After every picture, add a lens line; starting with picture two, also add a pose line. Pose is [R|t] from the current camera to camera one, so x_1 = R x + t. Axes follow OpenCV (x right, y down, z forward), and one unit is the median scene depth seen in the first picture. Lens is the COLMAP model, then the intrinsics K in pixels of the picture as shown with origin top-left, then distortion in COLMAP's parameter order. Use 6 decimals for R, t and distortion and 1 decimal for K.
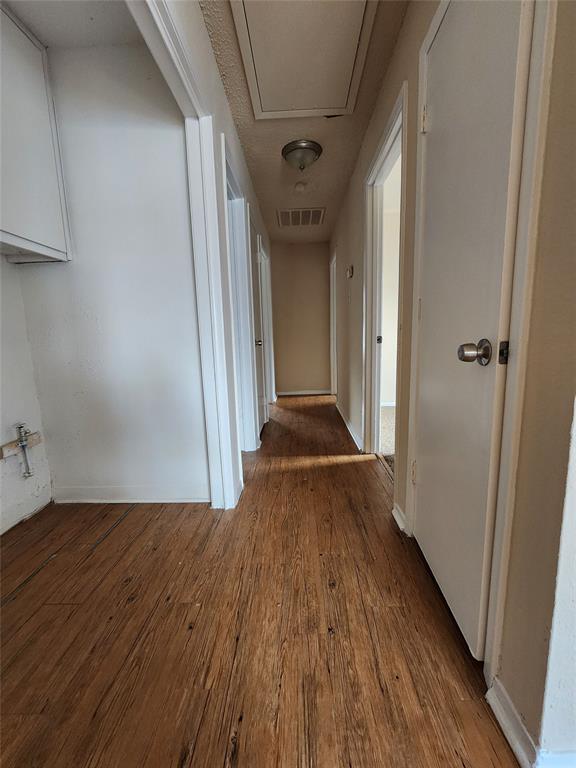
lens RADIAL K [[315.9, 0, 289.8], [0, 315.9, 383.8], [0, 0, 1]] dist [-0.003569, 0.001878]
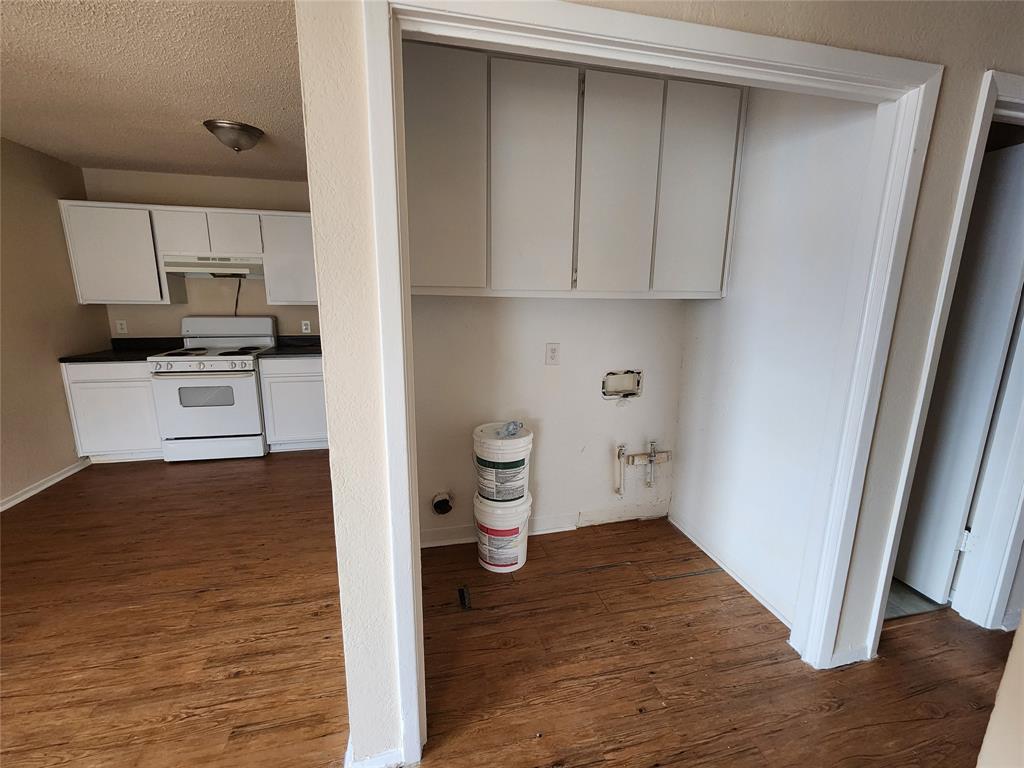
lens RADIAL K [[421.2, 0, 514.2], [0, 421.2, 379.6], [0, 0, 1]] dist [-0.003569, 0.001878]
pose [[0.255176, 0.220989, -0.941302, 0.464223], [-0.166392, 0.969044, 0.182395, -0.329527], [0.952470, 0.110083, 0.284048, 0.080152]]
